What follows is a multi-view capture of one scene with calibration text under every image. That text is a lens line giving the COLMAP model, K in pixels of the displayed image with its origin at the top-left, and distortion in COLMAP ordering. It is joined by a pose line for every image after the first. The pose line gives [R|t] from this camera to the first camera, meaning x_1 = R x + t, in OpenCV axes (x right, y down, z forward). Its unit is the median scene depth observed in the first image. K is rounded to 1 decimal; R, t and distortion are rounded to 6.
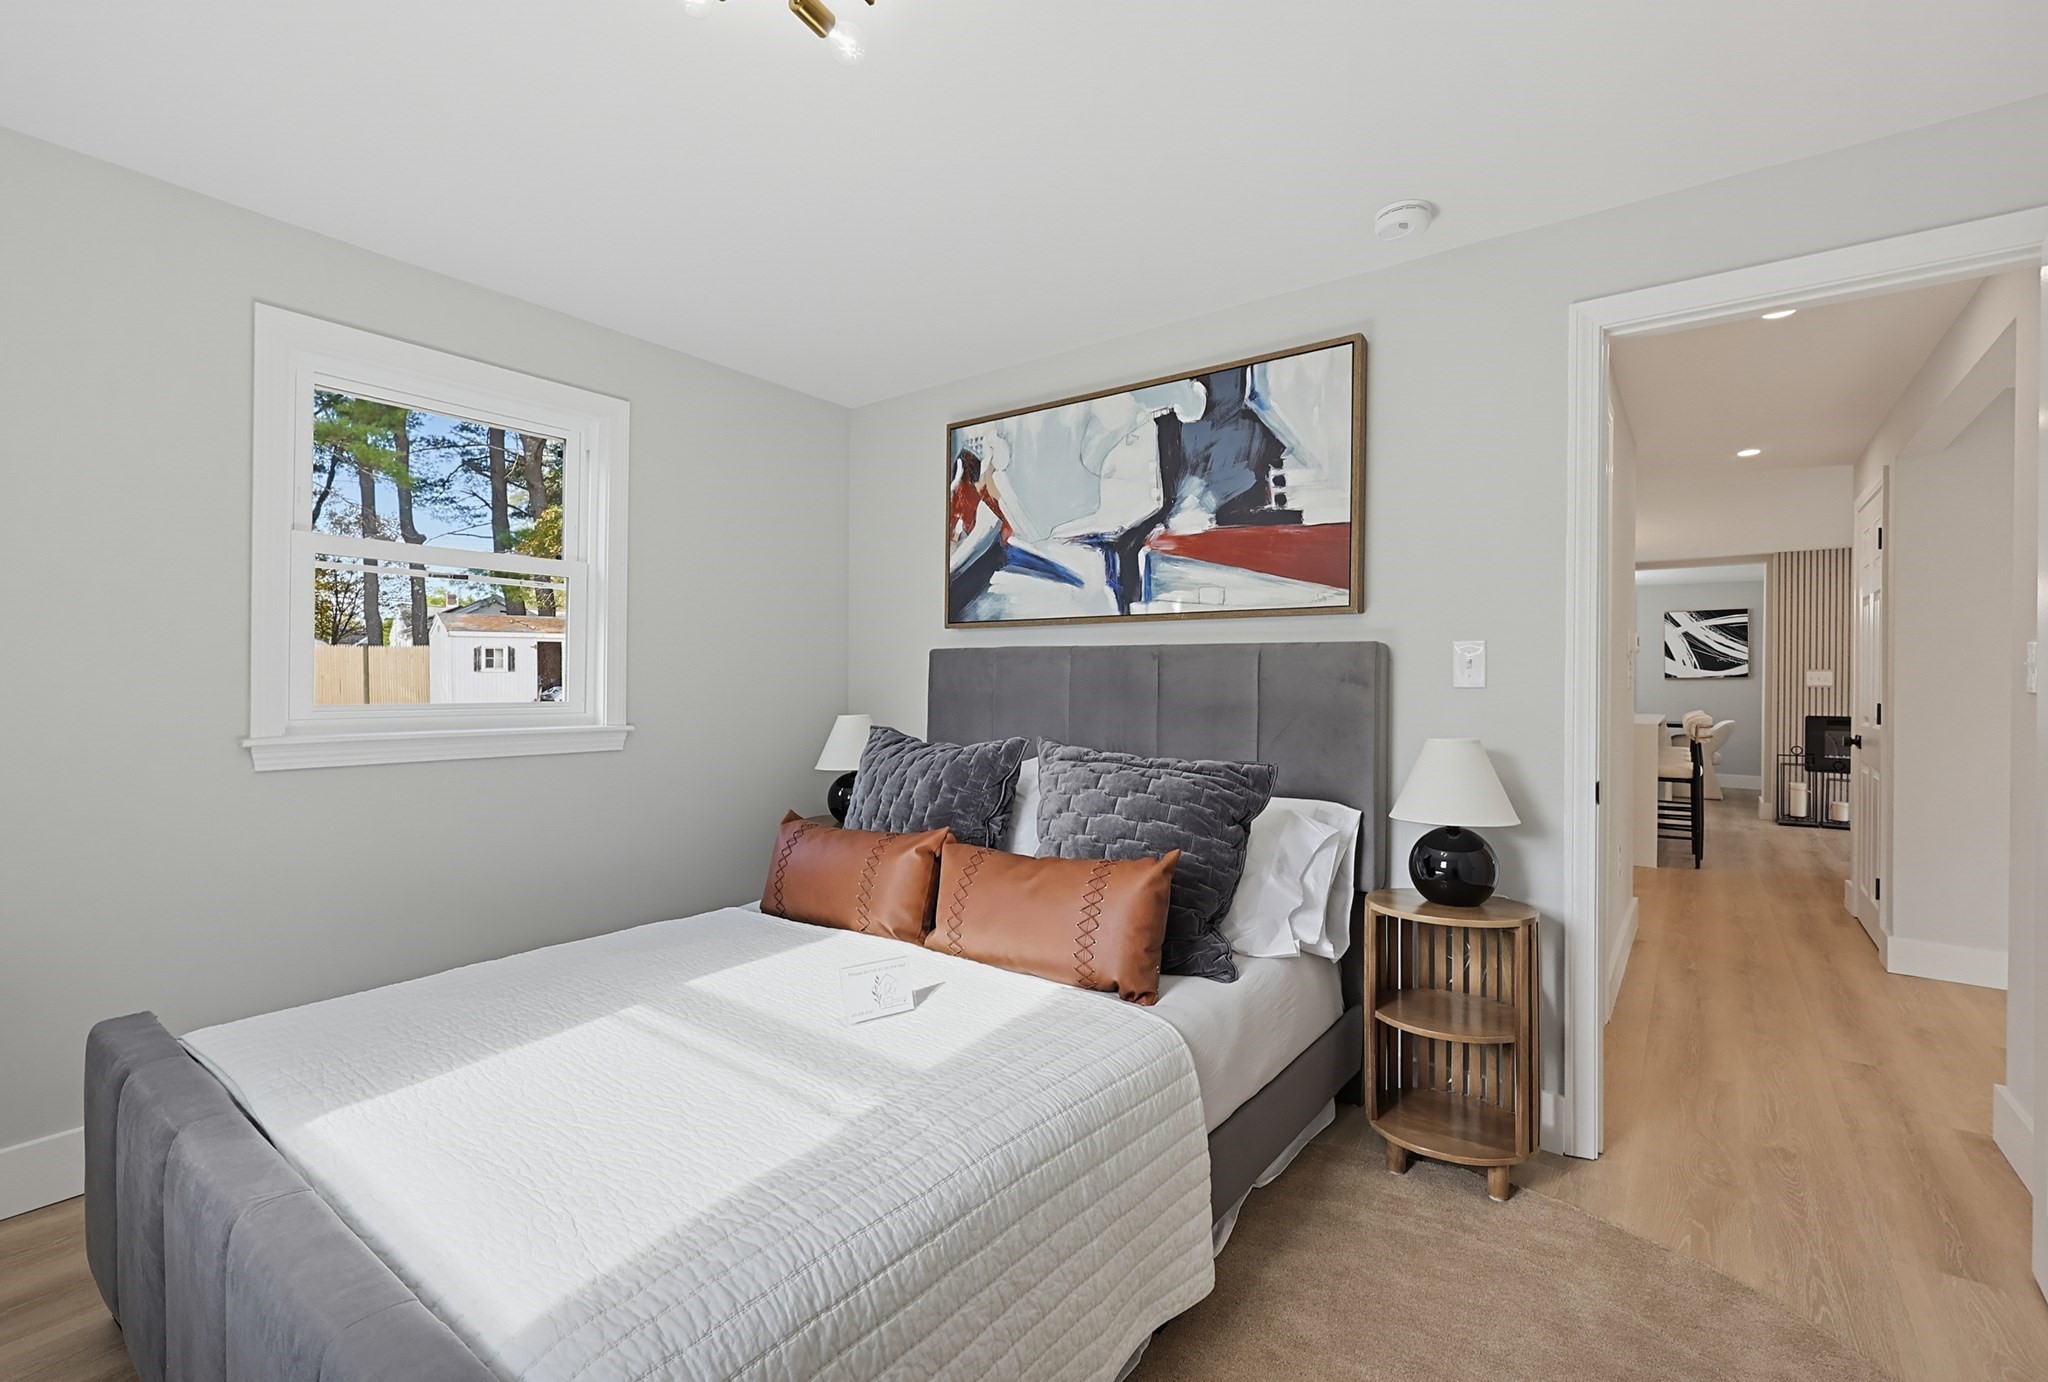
lens RADIAL K [[911.8, 0, 1024.0], [0, 911.8, 691.0], [0, 0, 1]] dist [-0.000395, 0.000096]
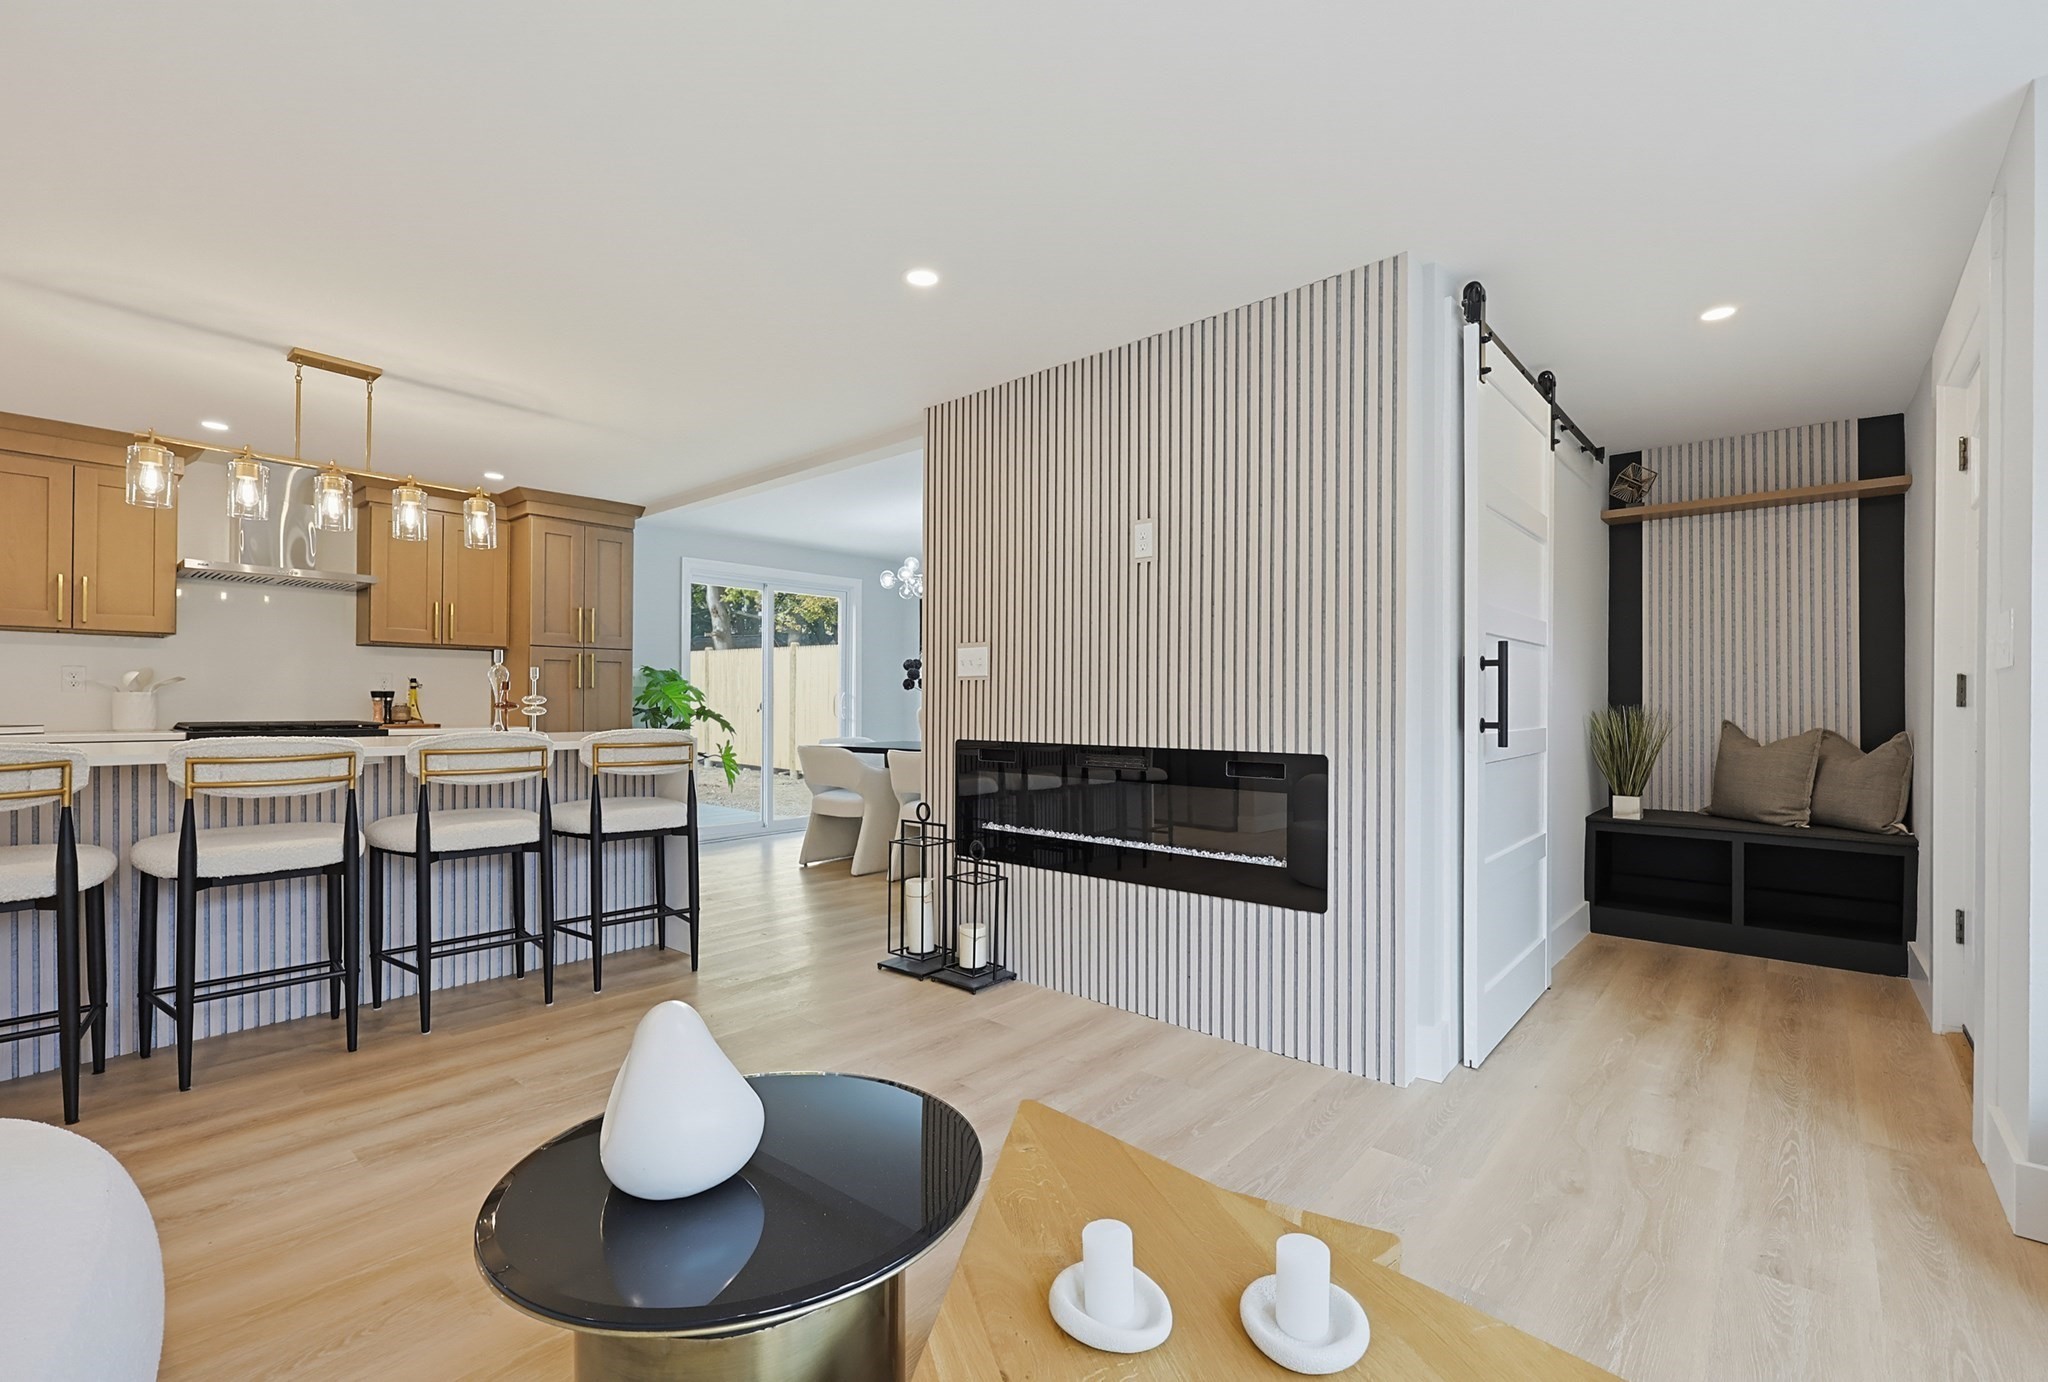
lens RADIAL K [[870.8, 0, 1020.8], [0, 870.8, 707.0], [0, 0, 1]] dist [-0.001952, -0.000142]
pose [[0.996790, 0.001125, -0.080051, 0.930201], [-0.002563, 0.999837, -0.017870, 0.017865], [0.080018, 0.018018, 0.996631, 0.546727]]
